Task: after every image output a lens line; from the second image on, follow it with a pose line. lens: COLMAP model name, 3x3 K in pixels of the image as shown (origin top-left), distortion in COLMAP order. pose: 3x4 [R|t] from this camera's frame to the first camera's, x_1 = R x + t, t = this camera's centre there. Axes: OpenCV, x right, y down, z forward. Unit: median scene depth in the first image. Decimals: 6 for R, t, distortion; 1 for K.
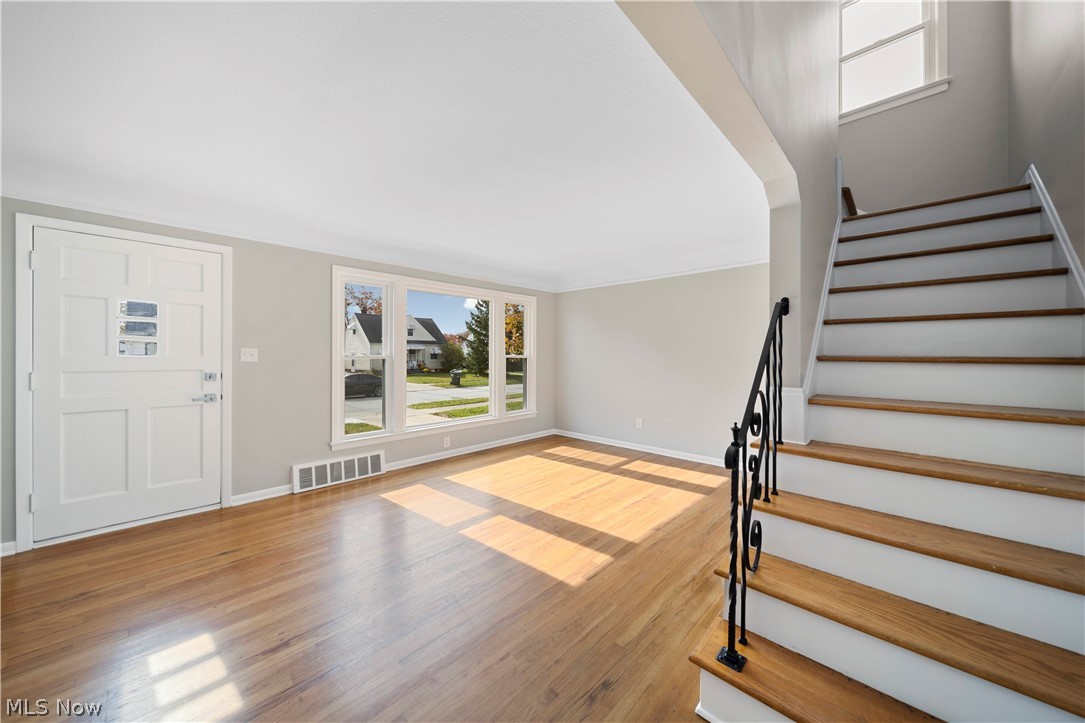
lens RADIAL K [[381.2, 0, 546.0], [0, 381.2, 354.6], [0, 0, 1]] dist [0.000834, -0.000299]
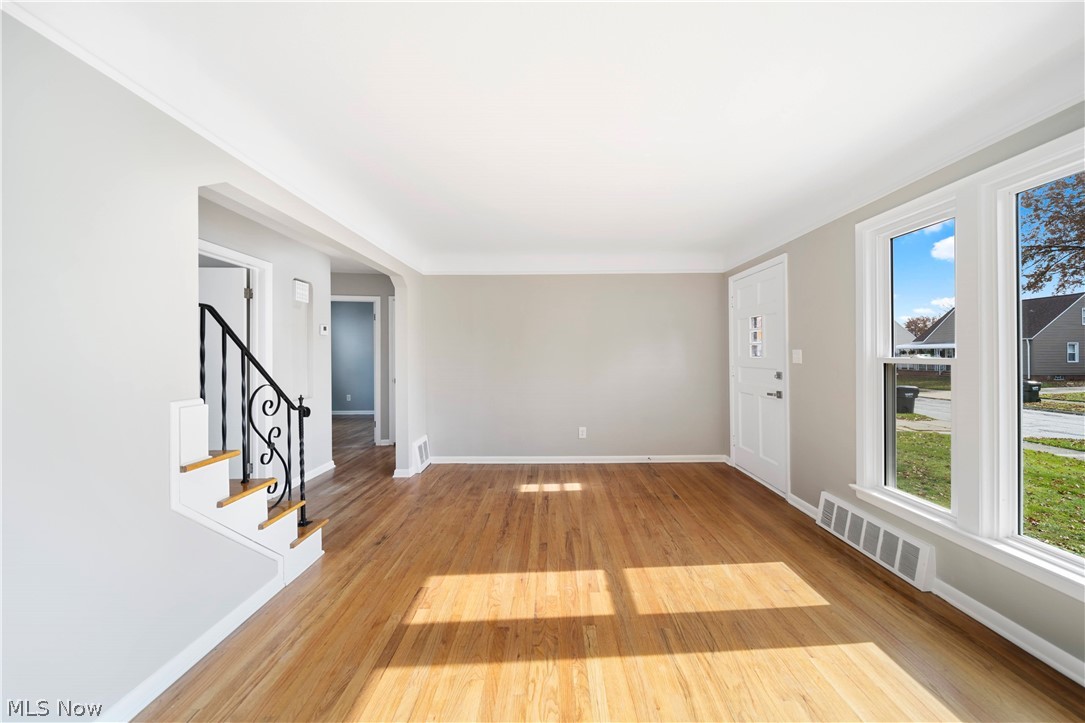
lens RADIAL K [[381.2, 0, 548.8], [0, 381.2, 356.6], [0, 0, 1]] dist [0.000834, -0.000299]
pose [[-0.731201, 0.004706, -0.682146, 0.389715], [0.001940, 0.999987, 0.004819, -0.004784], [0.682159, 0.002200, -0.731201, 1.411028]]
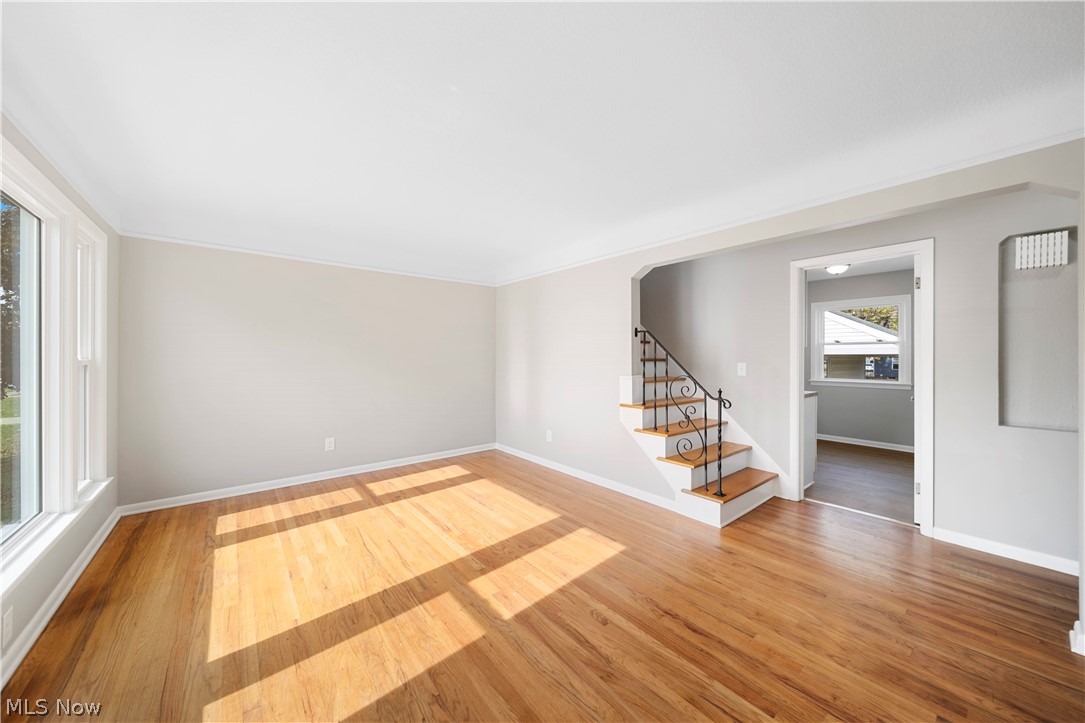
lens RADIAL K [[381.2, 0, 544.5], [0, 381.2, 357.6], [0, 0, 1]] dist [0.000834, -0.000299]
pose [[0.121841, -0.006108, 0.992531, -0.827788], [0.001123, 0.999981, 0.006016, -0.007626], [-0.992549, 0.000382, 0.121846, 0.785597]]
